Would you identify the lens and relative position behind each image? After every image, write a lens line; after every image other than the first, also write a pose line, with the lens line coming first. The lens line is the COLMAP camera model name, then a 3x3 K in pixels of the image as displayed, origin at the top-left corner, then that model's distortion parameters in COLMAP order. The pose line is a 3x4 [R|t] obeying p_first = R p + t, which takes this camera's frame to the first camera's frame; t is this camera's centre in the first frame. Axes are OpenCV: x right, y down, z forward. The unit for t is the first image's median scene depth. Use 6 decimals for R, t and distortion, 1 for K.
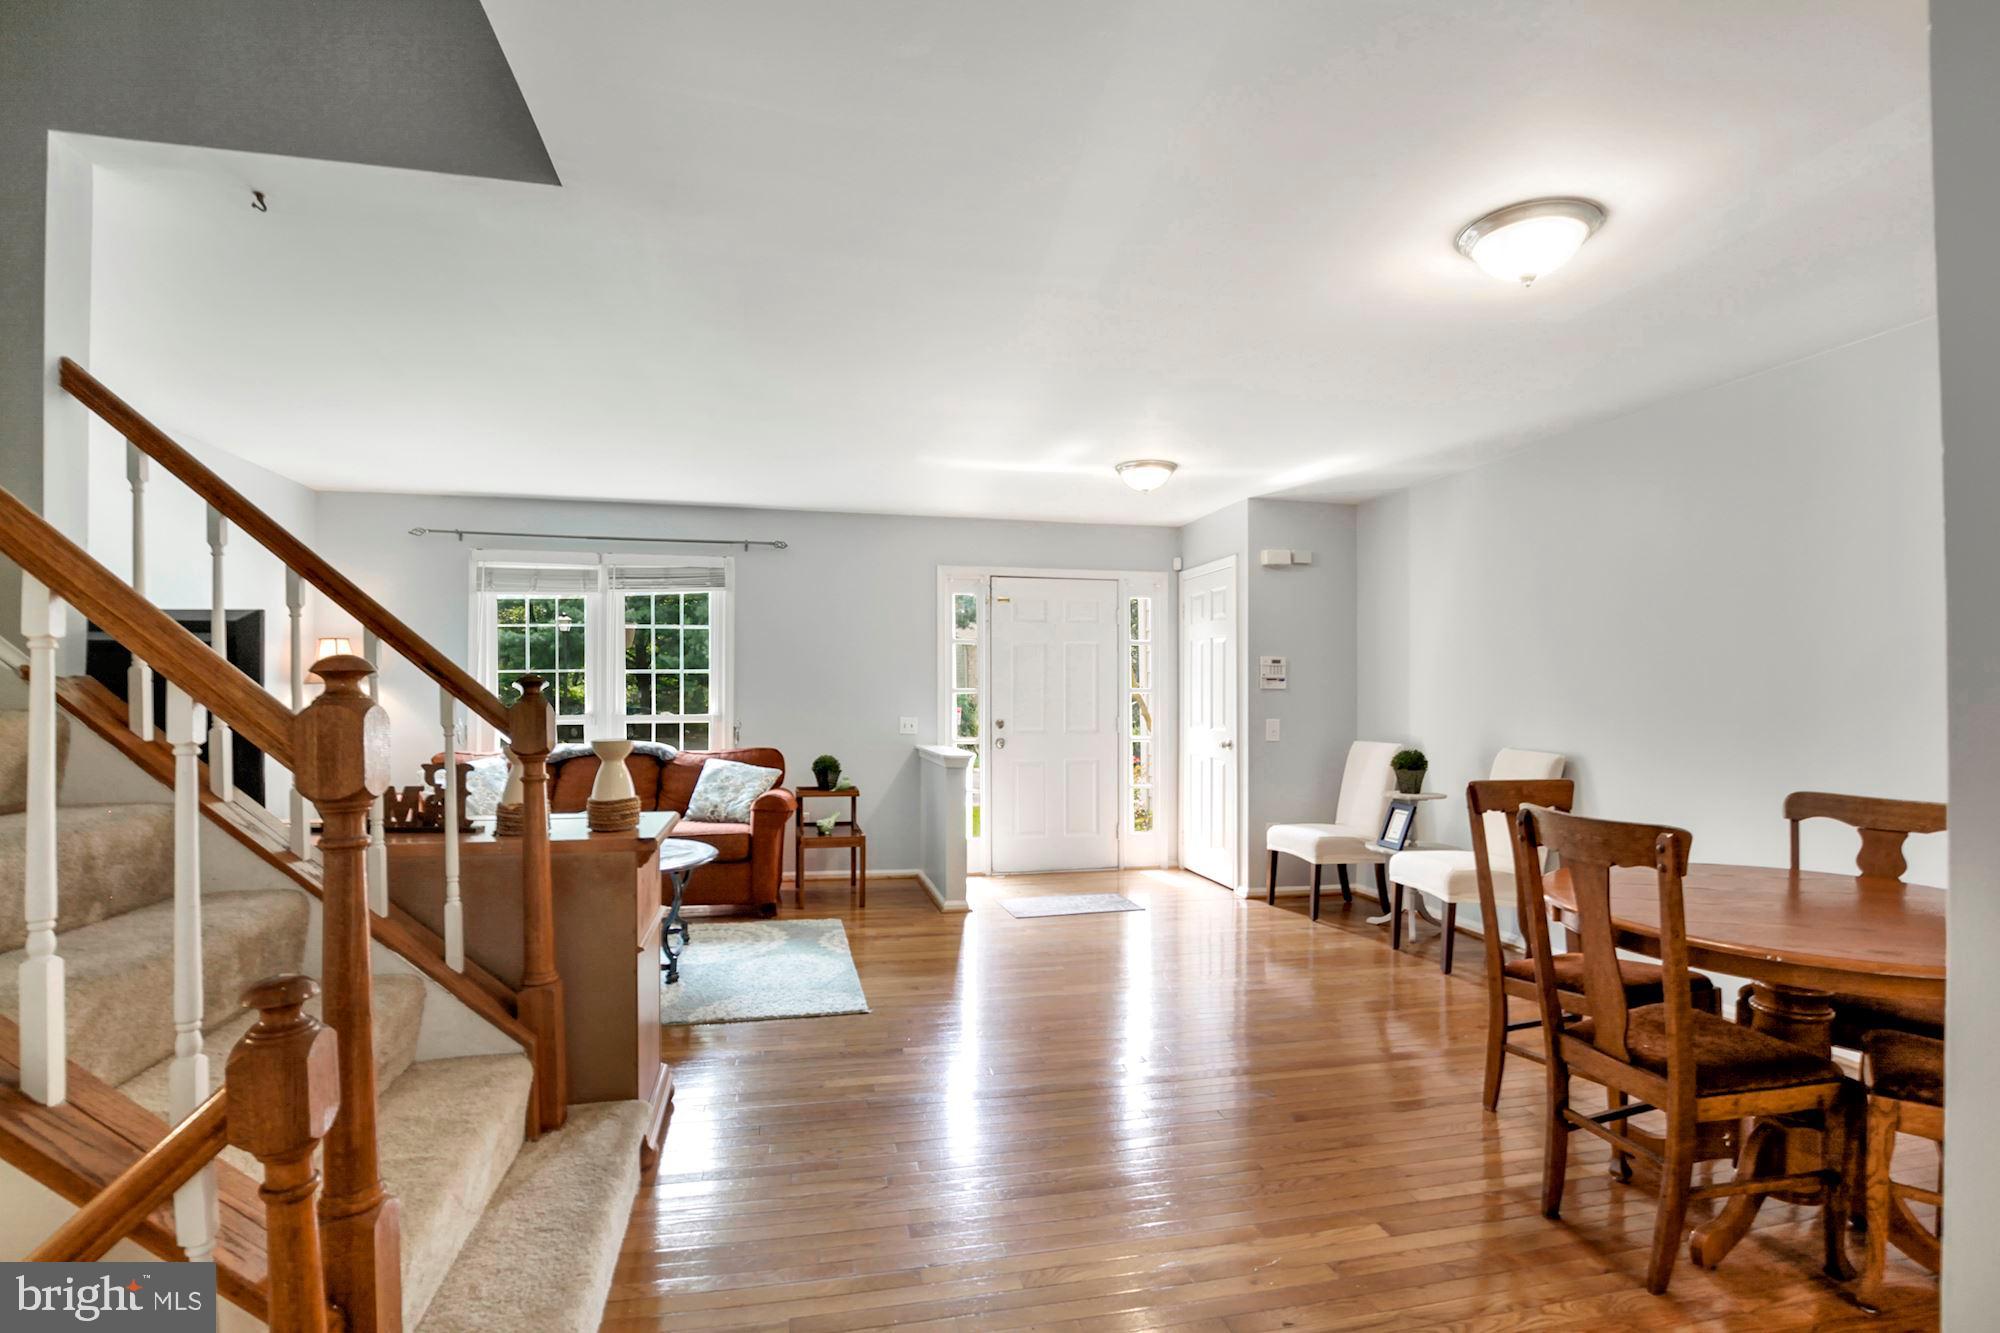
lens RADIAL K [[953.3, 0, 989.5], [0, 953.3, 693.5], [0, 0, 1]] dist [-0.034520, 0.000240]
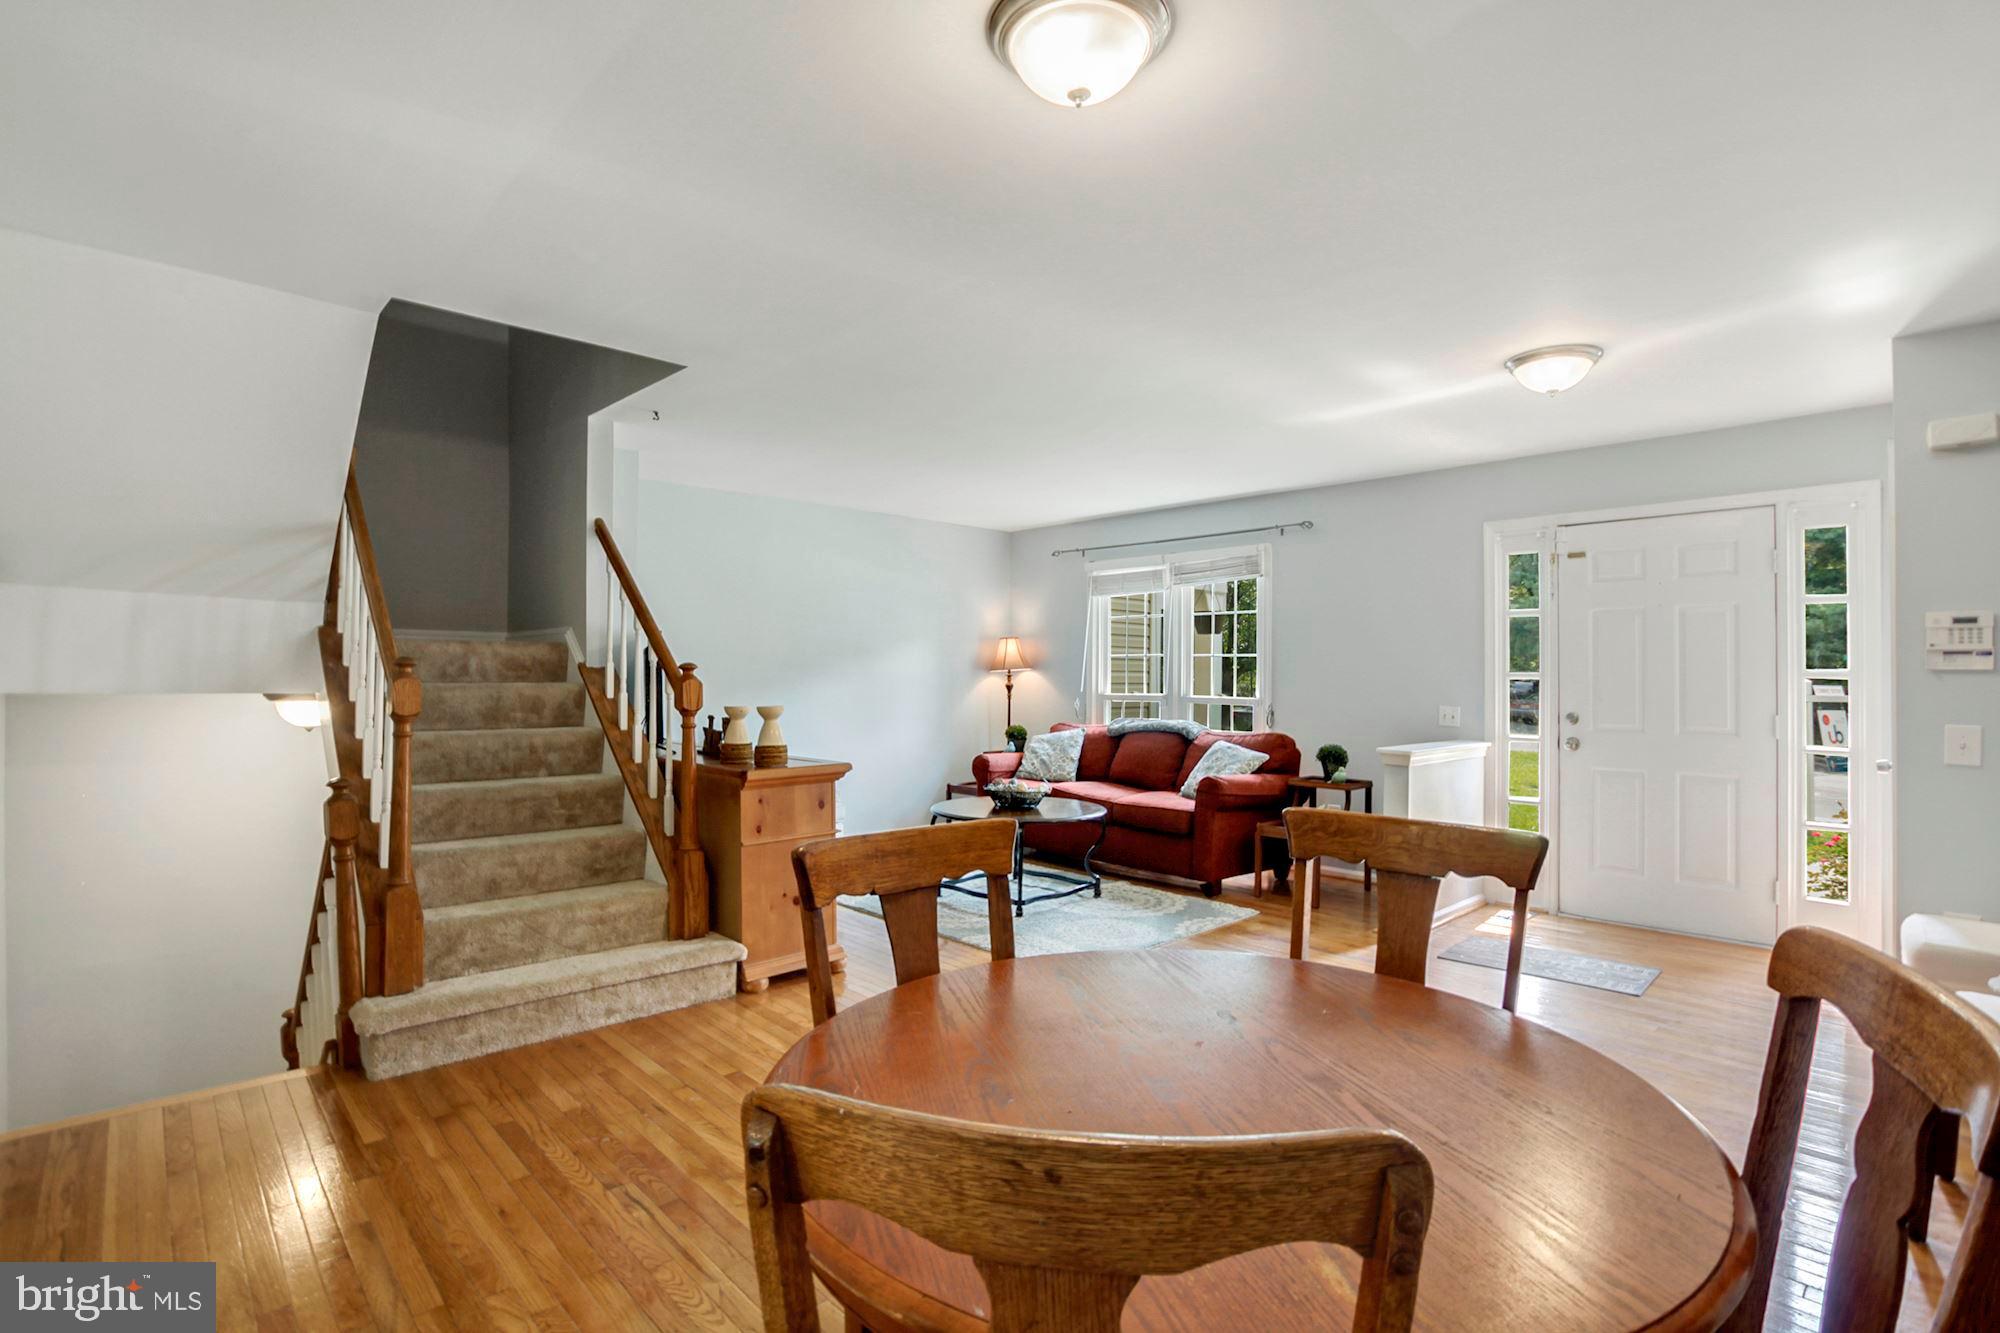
lens RADIAL K [[998.9, 0, 1077.1], [0, 998.9, 666.2], [0, 0, 1]] dist [-0.002131, -0.000174]
pose [[0.520101, -0.008200, -0.854065, 0.556977], [-0.002887, 0.999931, -0.011358, 0.000913], [0.854100, 0.008373, 0.520042, 0.283671]]
